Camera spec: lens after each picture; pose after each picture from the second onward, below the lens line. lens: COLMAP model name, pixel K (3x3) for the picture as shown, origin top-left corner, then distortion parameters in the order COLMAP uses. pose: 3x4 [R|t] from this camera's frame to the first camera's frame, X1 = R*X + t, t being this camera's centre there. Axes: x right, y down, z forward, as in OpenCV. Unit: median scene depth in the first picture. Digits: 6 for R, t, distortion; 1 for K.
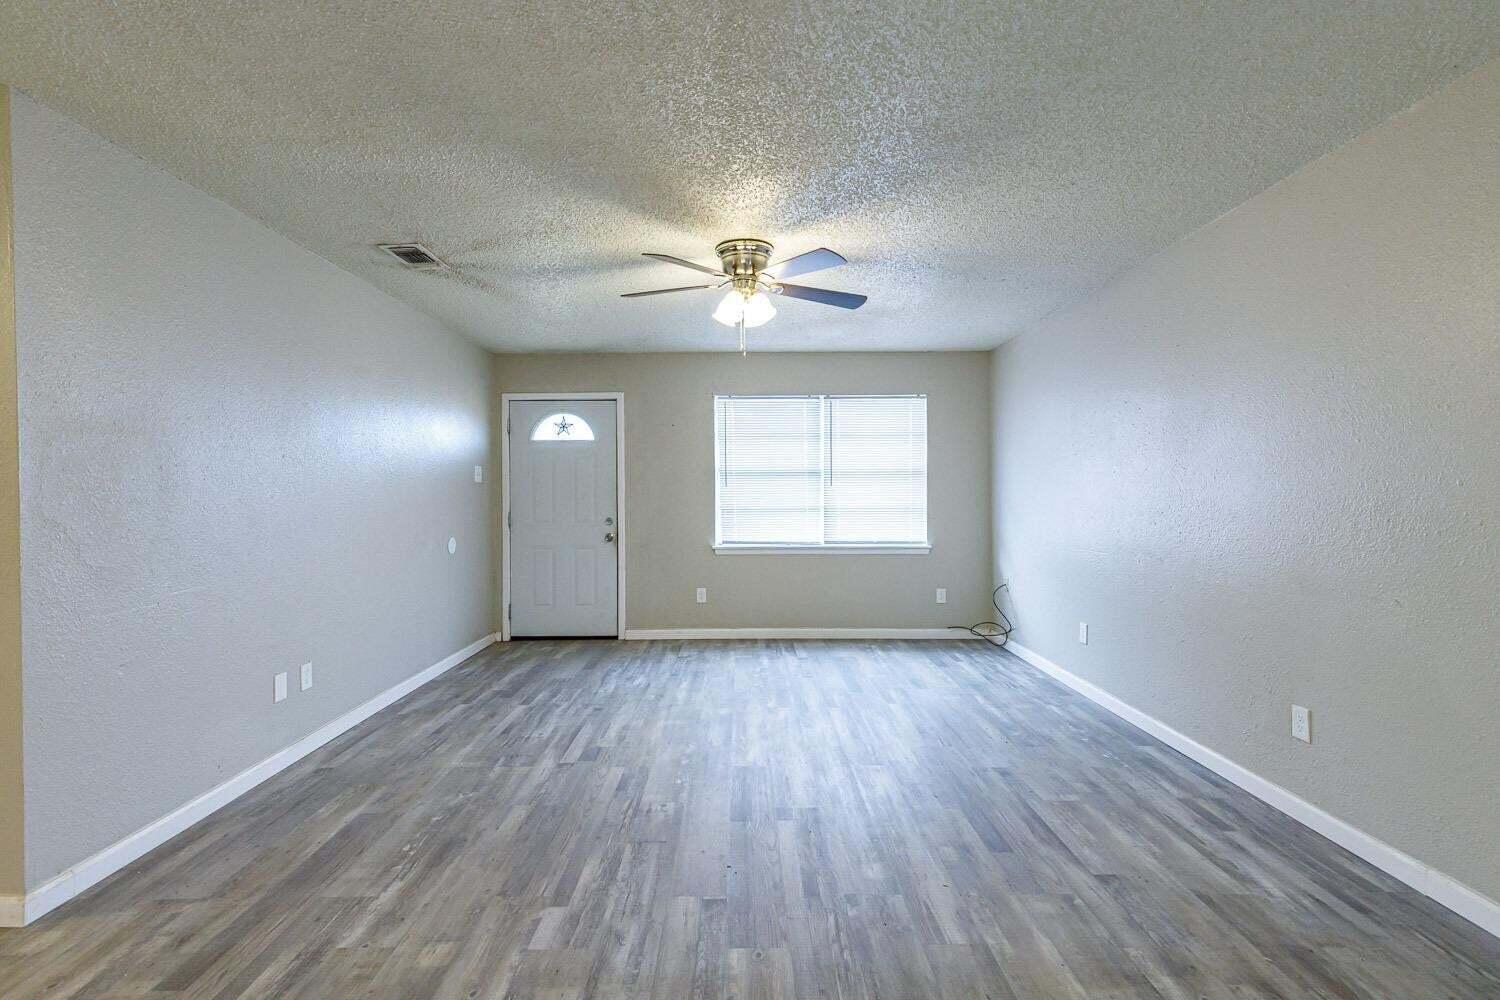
lens RADIAL K [[678.8, 0, 750.0], [0, 678.8, 500.0], [0, 0, 1]] dist [0.004464, -0.000519]
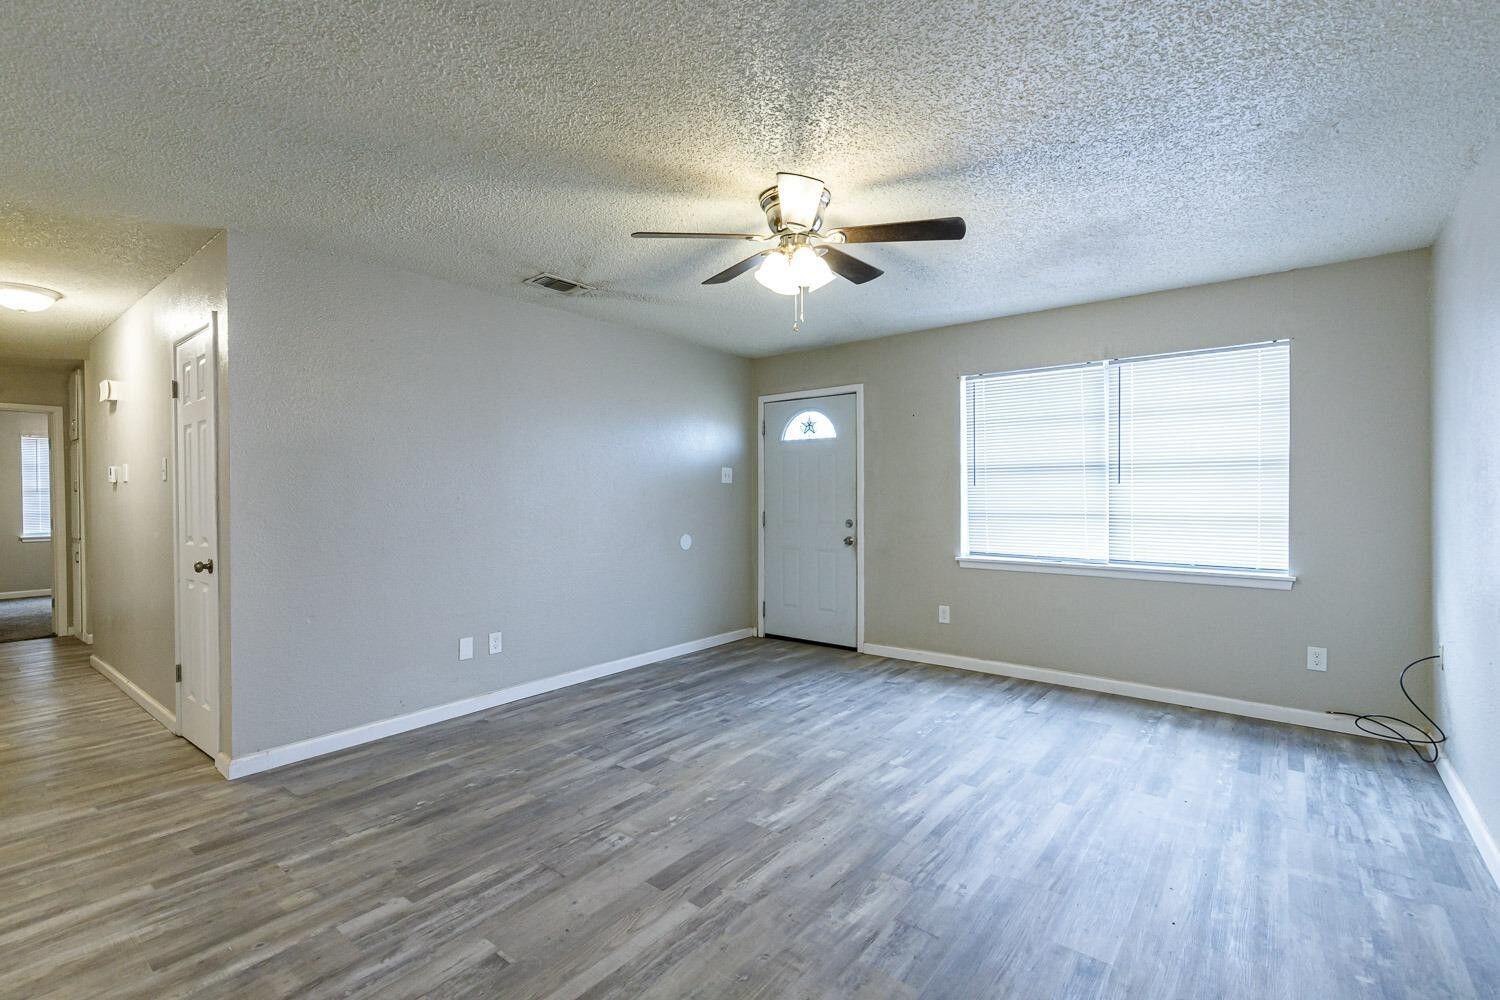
lens RADIAL K [[678.8, 0, 750.0], [0, 678.8, 500.0], [0, 0, 1]] dist [0.004464, -0.000519]
pose [[0.778248, 0.006240, -0.627926, 0.411634], [-0.005326, 0.999980, 0.003335, -0.005350], [0.627934, 0.000749, 0.778266, 0.285988]]
